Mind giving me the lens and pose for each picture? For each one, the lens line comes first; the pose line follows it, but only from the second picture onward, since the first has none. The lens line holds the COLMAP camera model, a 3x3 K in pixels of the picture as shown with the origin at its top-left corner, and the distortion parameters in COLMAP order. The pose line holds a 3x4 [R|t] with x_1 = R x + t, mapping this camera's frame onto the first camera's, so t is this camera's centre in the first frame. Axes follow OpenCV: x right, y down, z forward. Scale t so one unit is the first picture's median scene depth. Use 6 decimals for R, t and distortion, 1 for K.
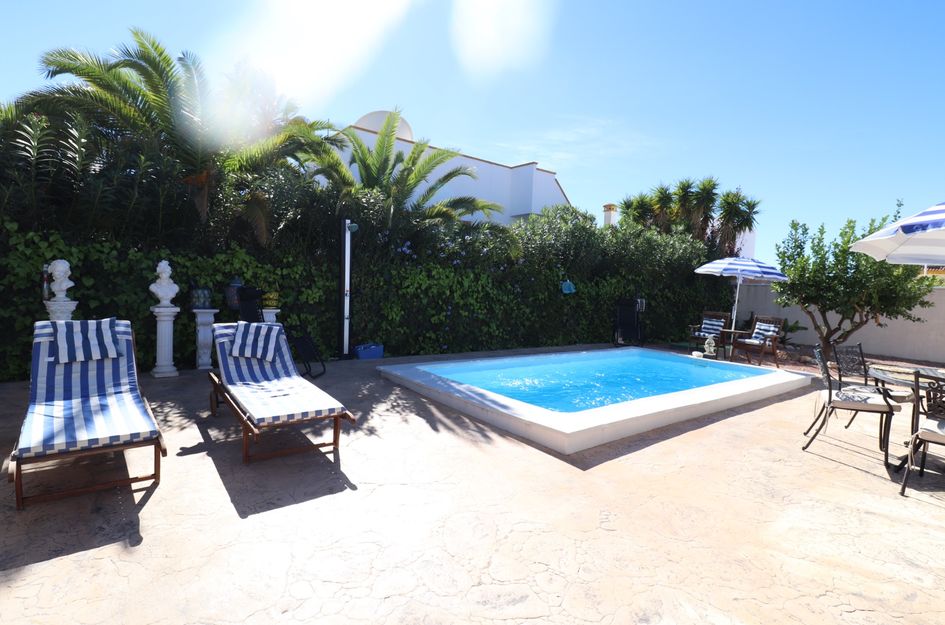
lens RADIAL K [[475.1, 0, 480.6], [0, 475.1, 310.4], [0, 0, 1]] dist [-0.013889, -0.002116]
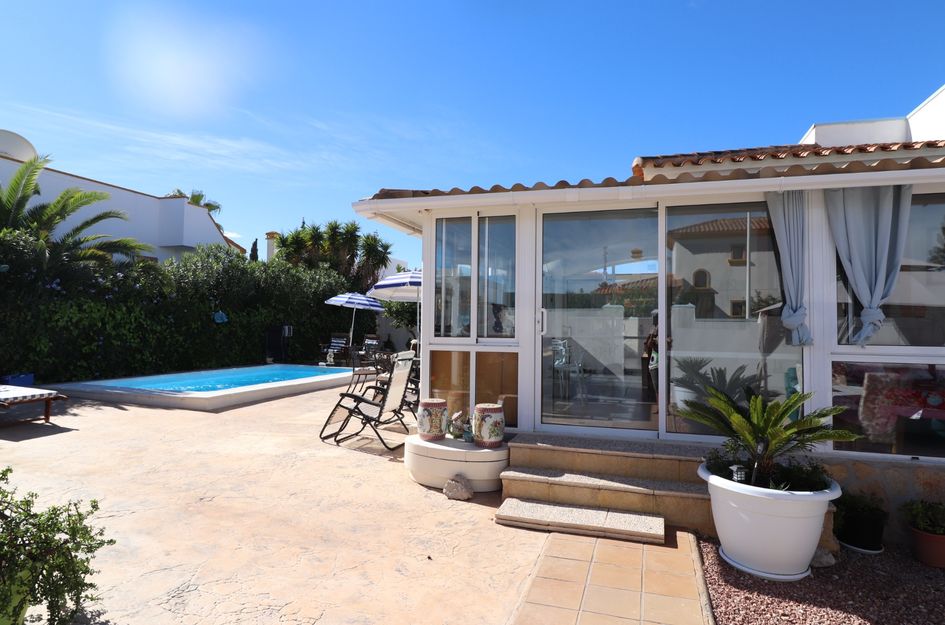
lens RADIAL K [[561.7, 0, 474.1], [0, 561.7, 304.4], [0, 0, 1]] dist [0.010029, 0.000188]
pose [[0.836185, -0.009049, 0.548372, -0.058563], [0.046908, 0.997380, -0.055070, 0.028319], [-0.546437, 0.071772, 0.834419, -0.563749]]
